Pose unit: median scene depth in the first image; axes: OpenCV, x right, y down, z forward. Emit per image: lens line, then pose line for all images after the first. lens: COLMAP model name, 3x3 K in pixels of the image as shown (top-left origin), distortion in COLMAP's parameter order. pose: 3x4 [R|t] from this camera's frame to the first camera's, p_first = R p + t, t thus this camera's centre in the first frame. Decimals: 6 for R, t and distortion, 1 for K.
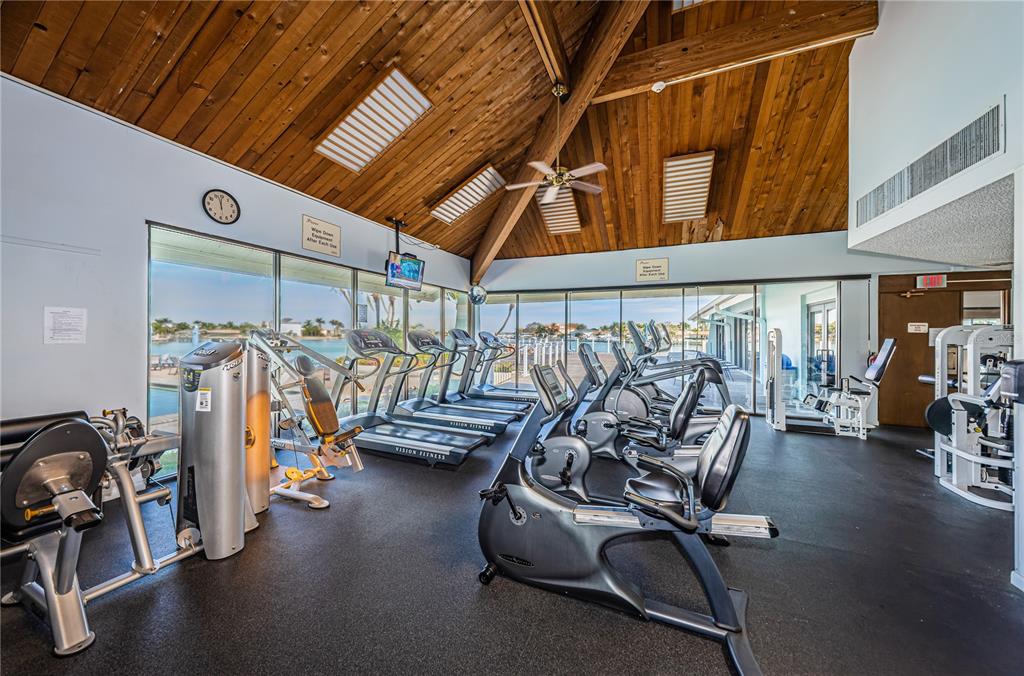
lens RADIAL K [[356.8, 0, 507.6], [0, 356.8, 338.0], [0, 0, 1]] dist [0.000562, 0.000023]
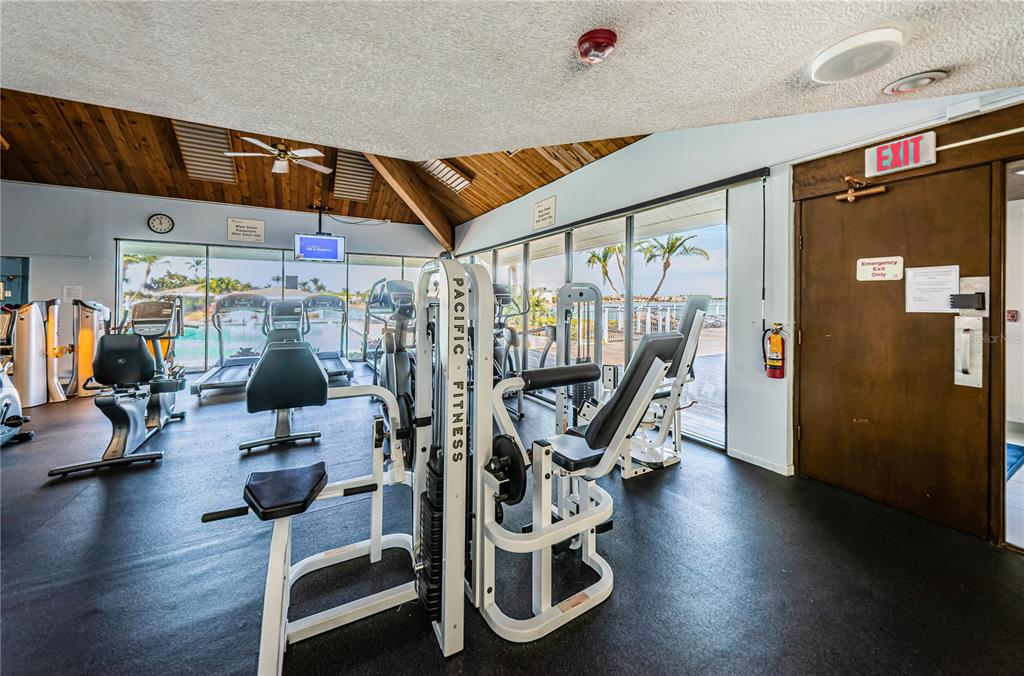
lens RADIAL K [[356.8, 0, 511.8], [0, 356.8, 300.1], [0, 0, 1]] dist [0.000562, 0.000023]
pose [[0.814919, -0.006498, -0.579538, 1.030206], [0.003206, 0.999972, -0.006704, 0.010132], [0.579566, 0.003605, 0.814918, 0.390015]]
